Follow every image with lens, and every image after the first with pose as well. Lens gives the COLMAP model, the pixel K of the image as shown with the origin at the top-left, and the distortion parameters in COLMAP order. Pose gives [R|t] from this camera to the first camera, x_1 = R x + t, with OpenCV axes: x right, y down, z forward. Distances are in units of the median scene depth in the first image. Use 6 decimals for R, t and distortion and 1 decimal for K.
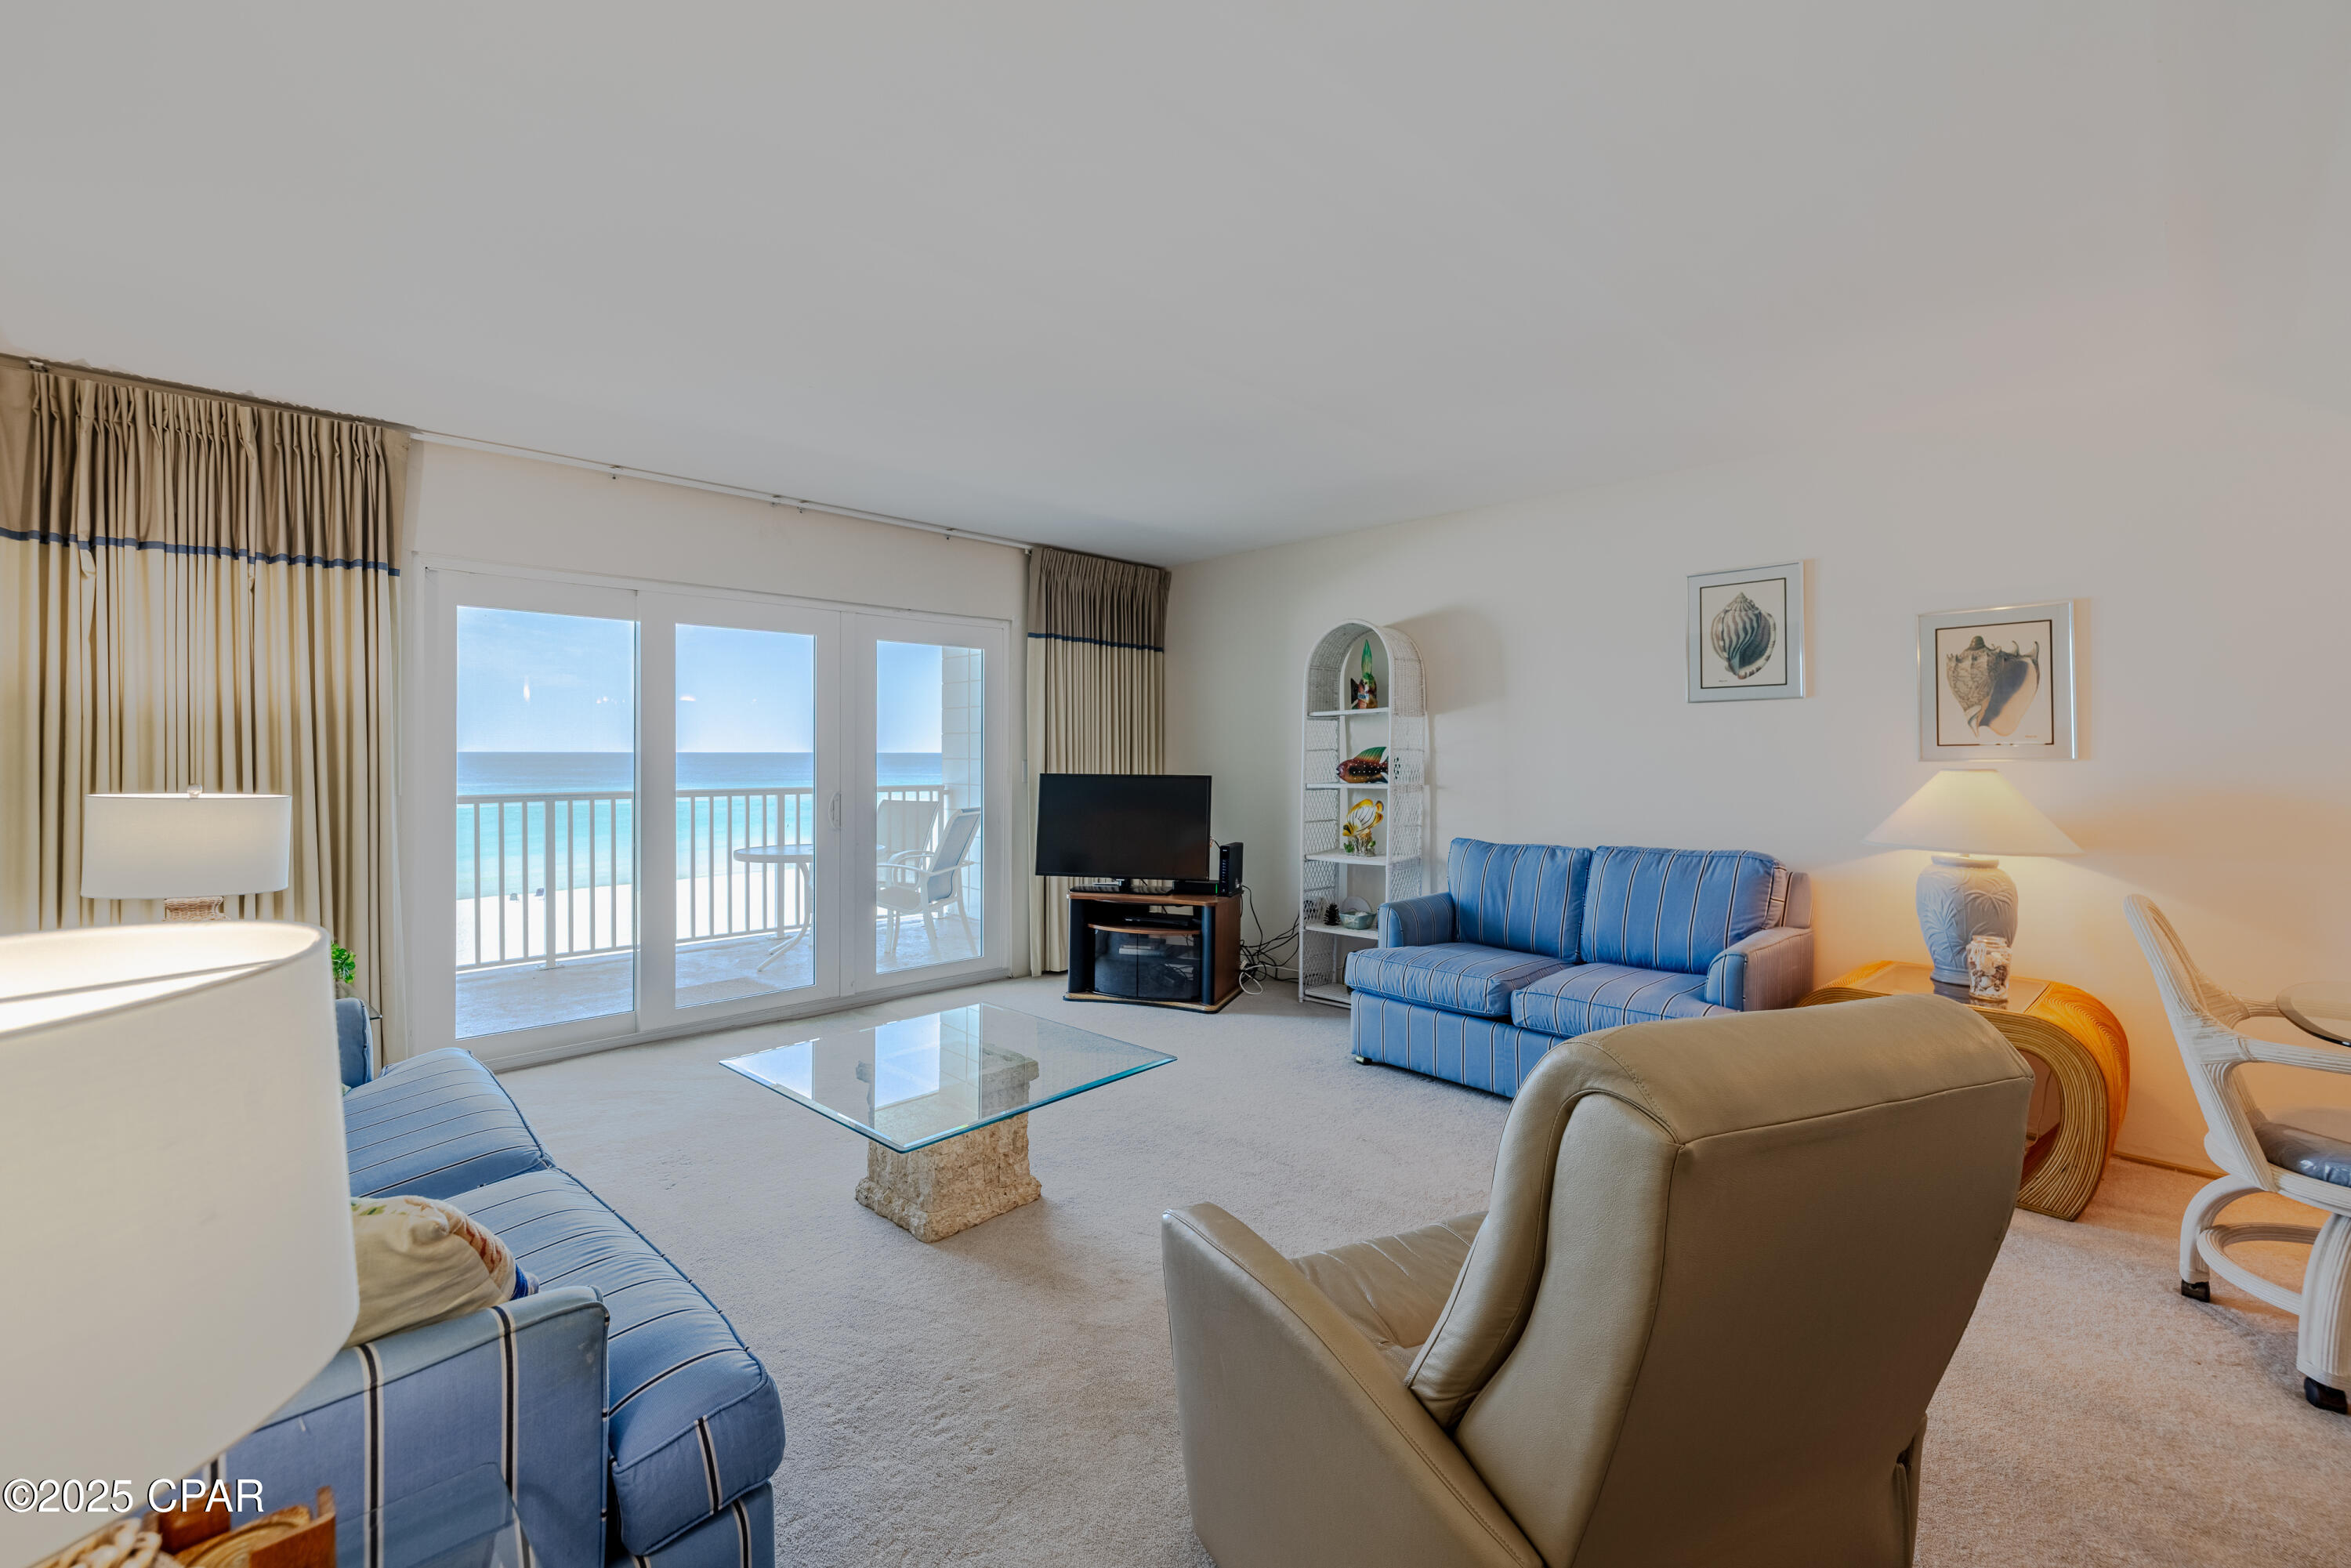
lens RADIAL K [[1008.5, 0, 1176.6], [0, 1008.5, 750.4], [0, 0, 1]] dist [-0.001447, -0.000635]
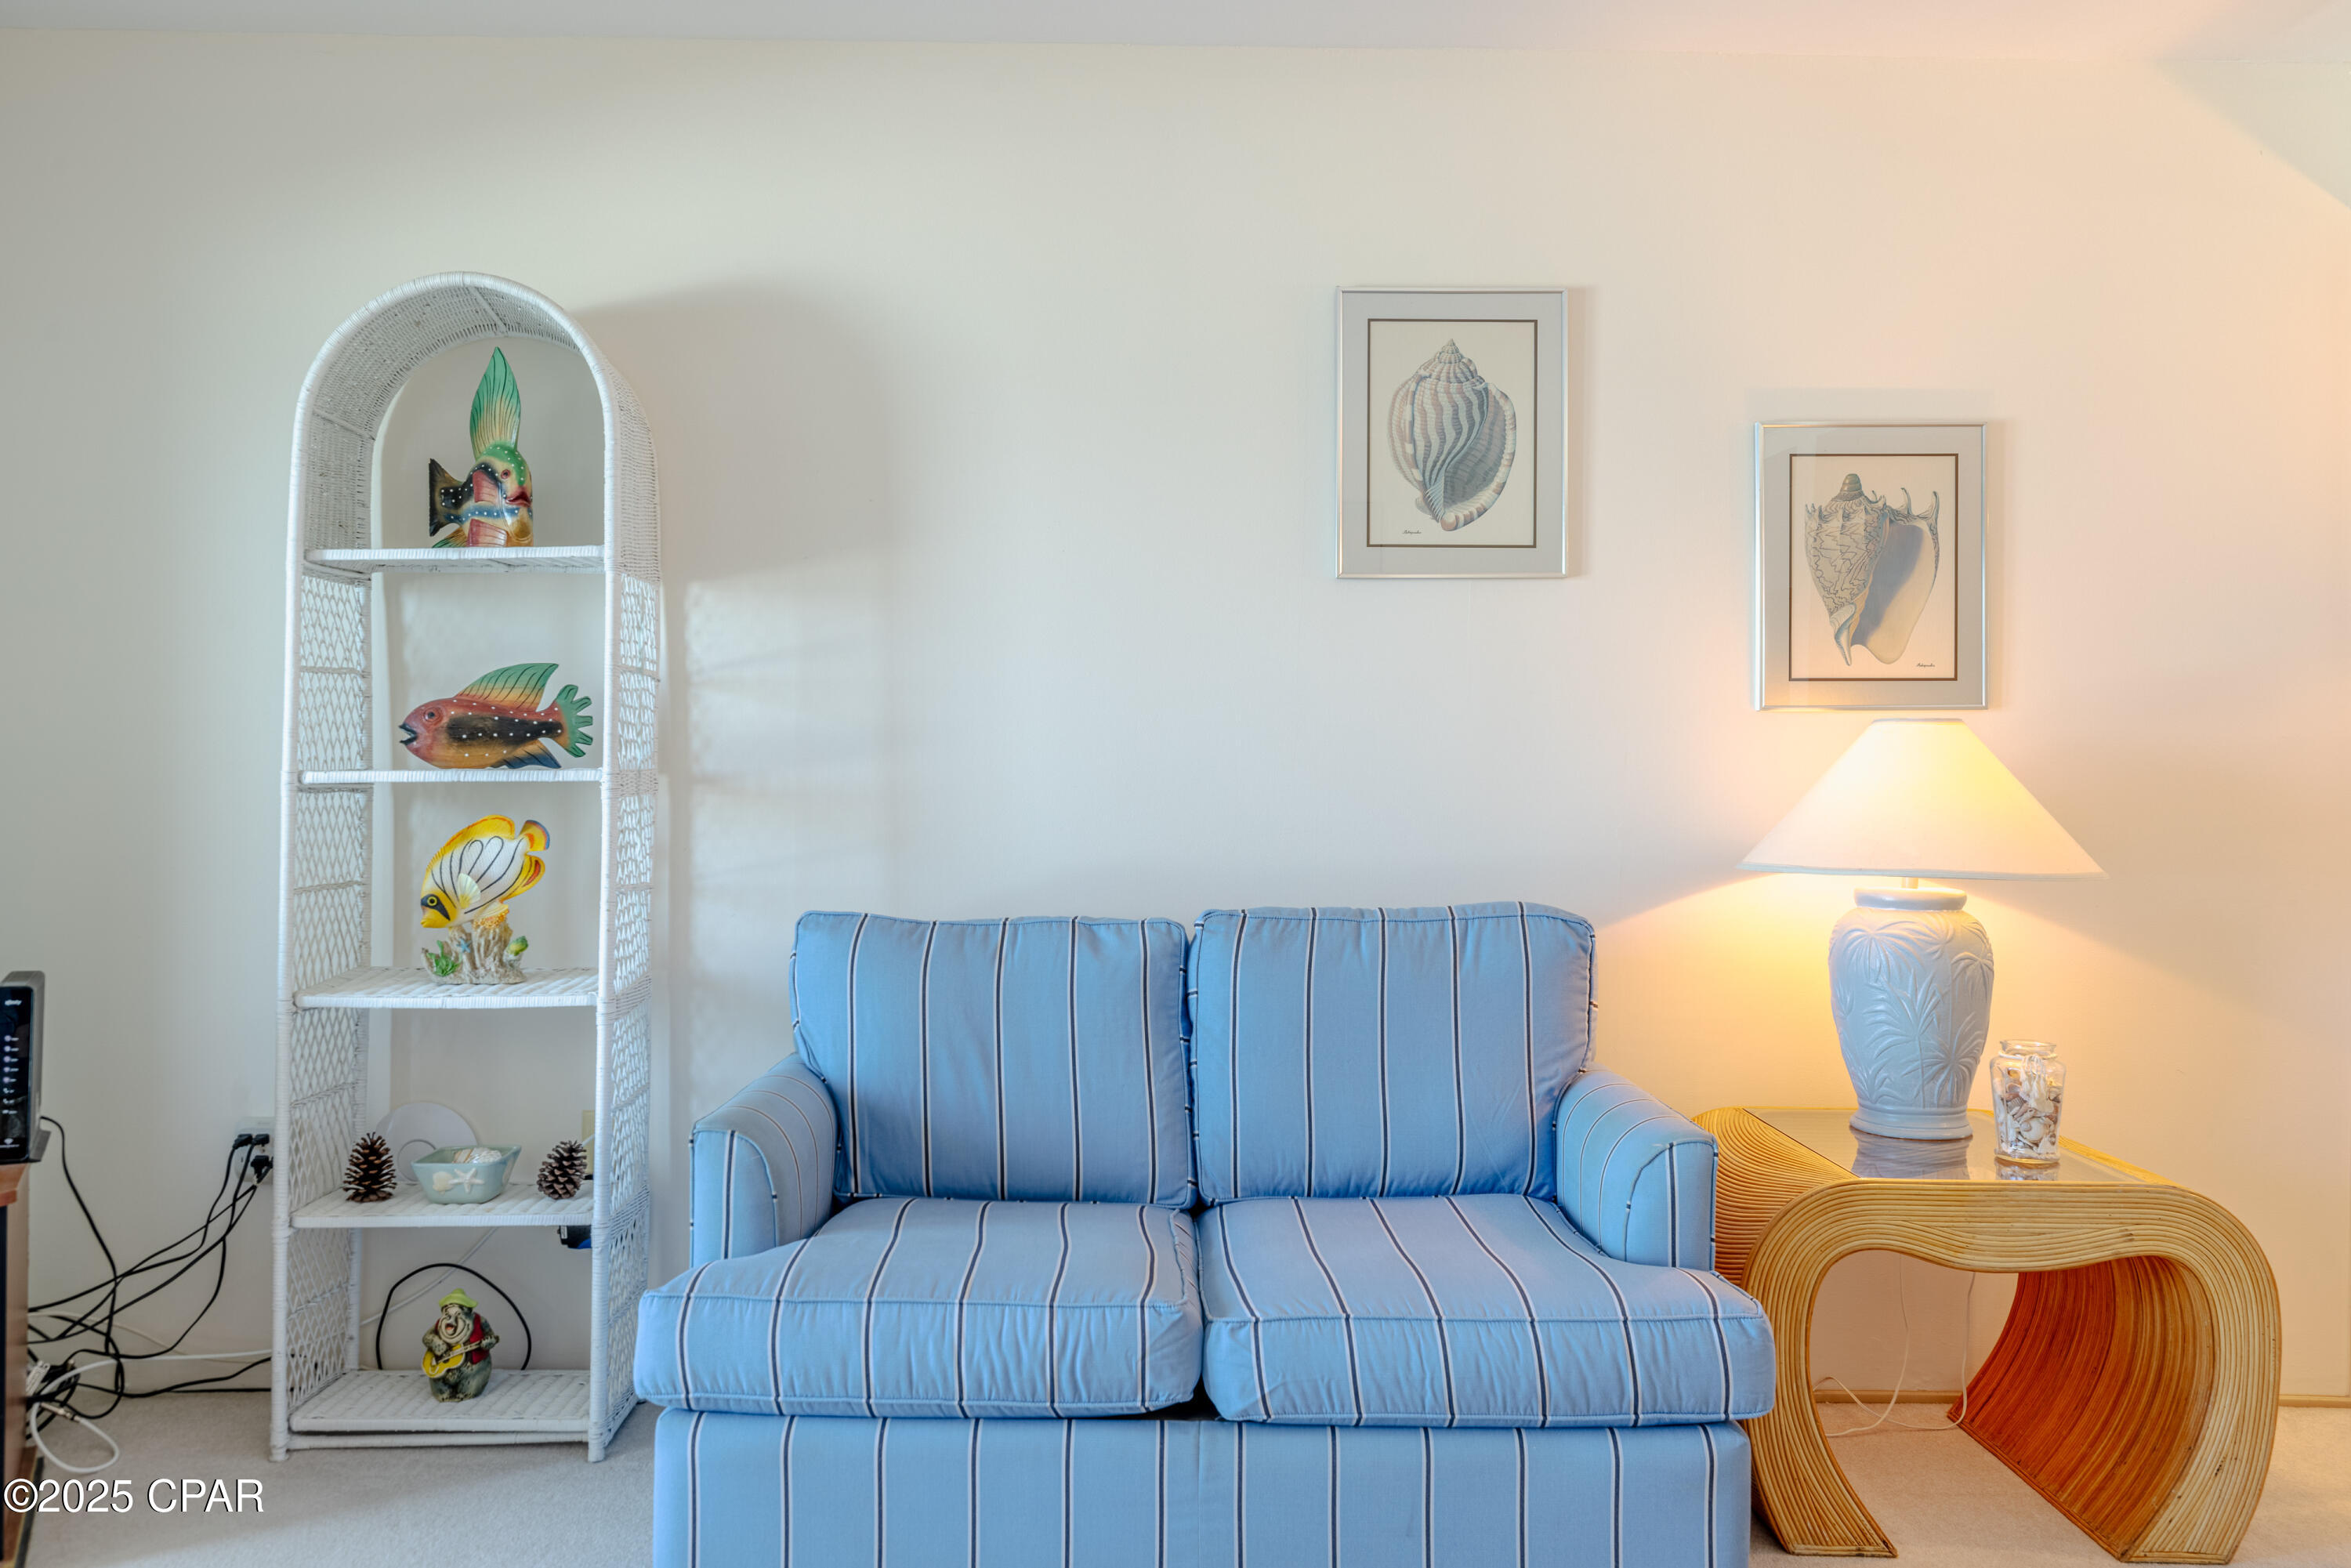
lens RADIAL K [[1879.0, 0, 1166.7], [0, 1879.0, 768.6], [0, 0, 1]] dist [-0.002606, -0.002707]
pose [[0.684999, 0.001754, 0.728542, -0.119292], [-0.008455, 0.999949, 0.005543, 0.027146], [-0.728495, -0.009957, 0.684979, 0.404788]]
